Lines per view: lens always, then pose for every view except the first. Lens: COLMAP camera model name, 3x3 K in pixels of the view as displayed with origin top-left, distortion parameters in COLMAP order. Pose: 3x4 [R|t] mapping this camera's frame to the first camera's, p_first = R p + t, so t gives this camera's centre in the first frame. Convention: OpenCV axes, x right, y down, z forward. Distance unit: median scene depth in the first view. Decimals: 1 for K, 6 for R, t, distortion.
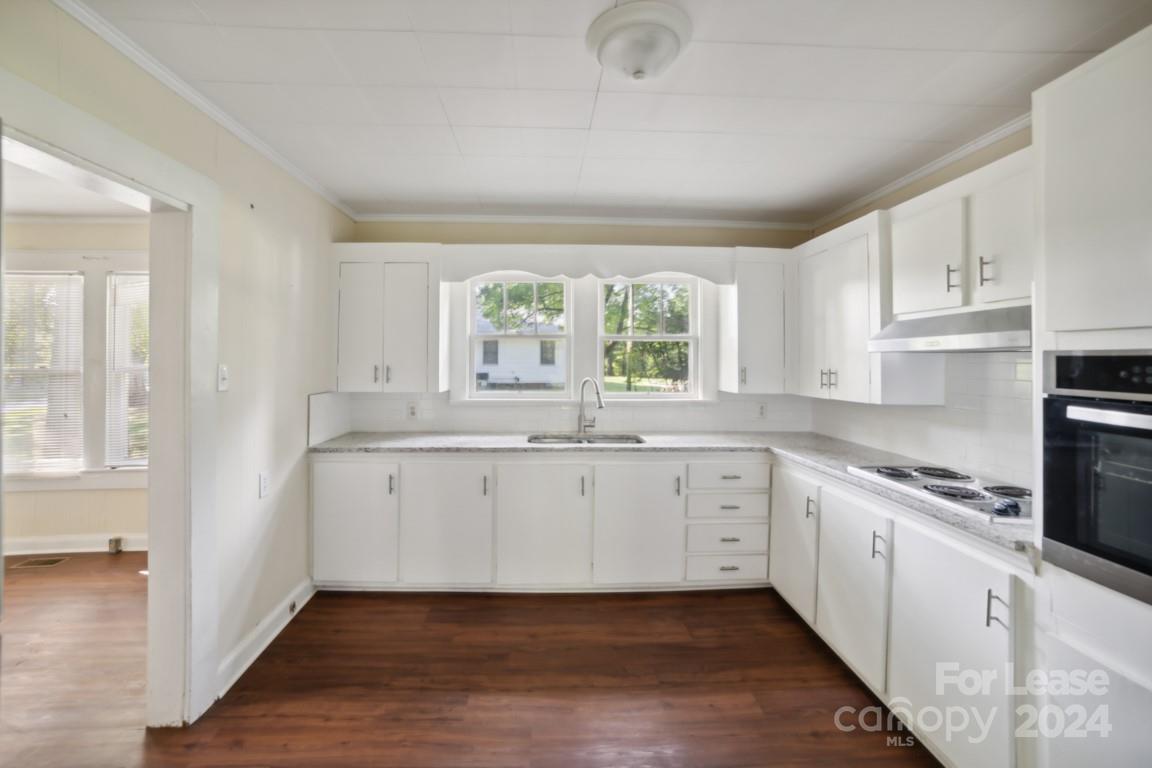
lens RADIAL K [[492.7, 0, 561.4], [0, 492.7, 350.9], [0, 0, 1]] dist [0.042915, 0.000702]
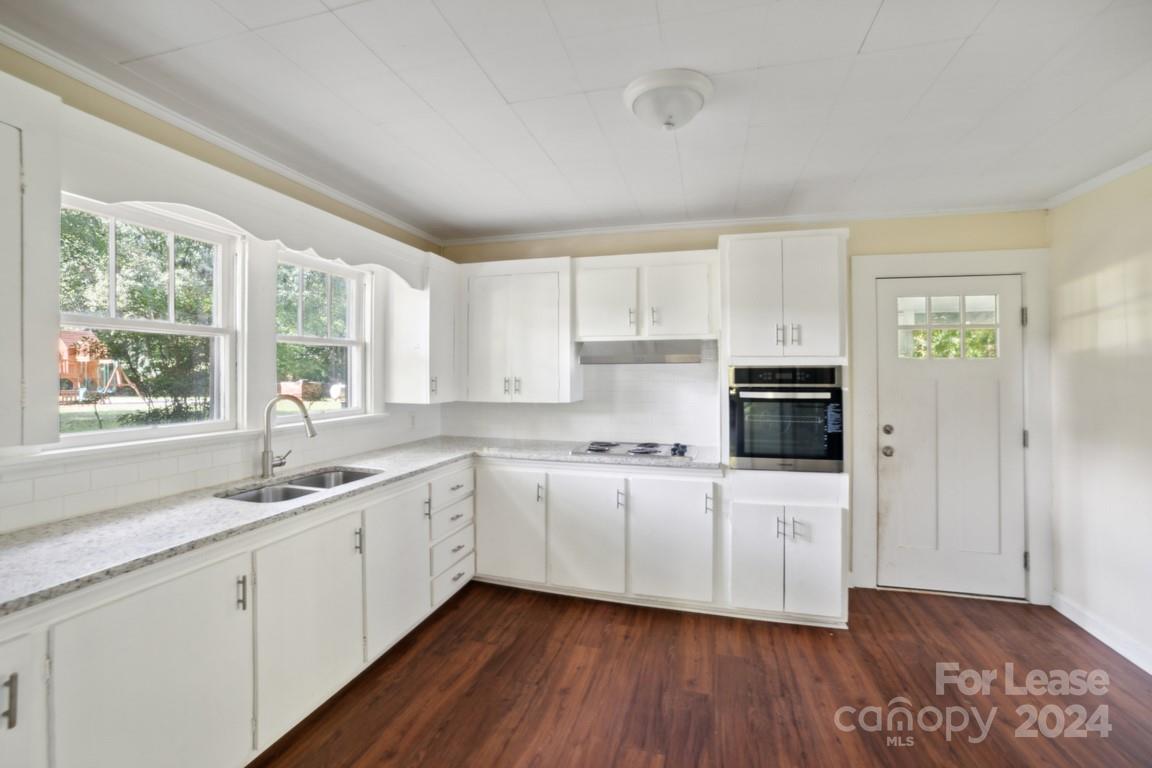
lens RADIAL K [[517.3, 0, 578.6], [0, 517.3, 370.0], [0, 0, 1]] dist [-0.078648, 0.037939]
pose [[0.309348, 0.000979, 0.950948, -0.631844], [-0.020422, 0.999776, 0.005614, 0.011200], [-0.950729, -0.021157, 0.309299, 0.519435]]
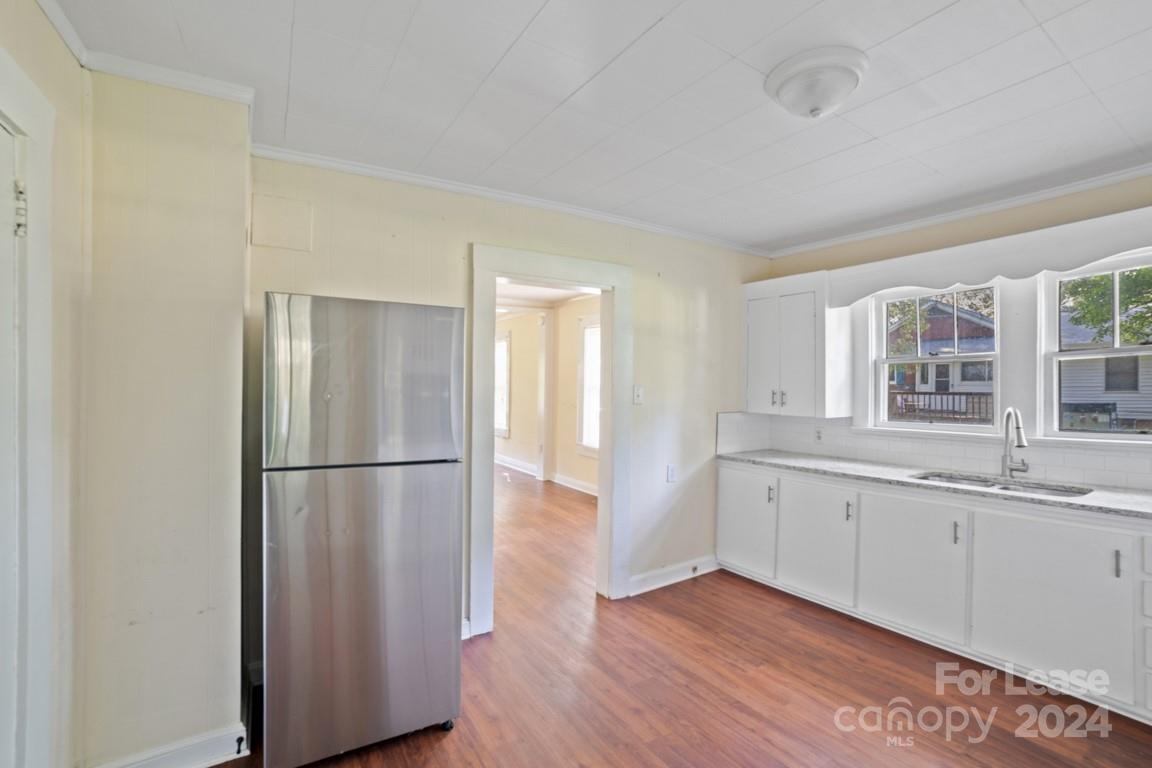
lens RADIAL K [[517.3, 0, 578.6], [0, 517.3, 370.0], [0, 0, 1]] dist [-0.078648, 0.037939]
pose [[0.583918, -0.019844, -0.811570, 0.388353], [0.011344, 0.999803, -0.016284, -0.003613], [0.811734, 0.000302, 0.584028, -0.045230]]
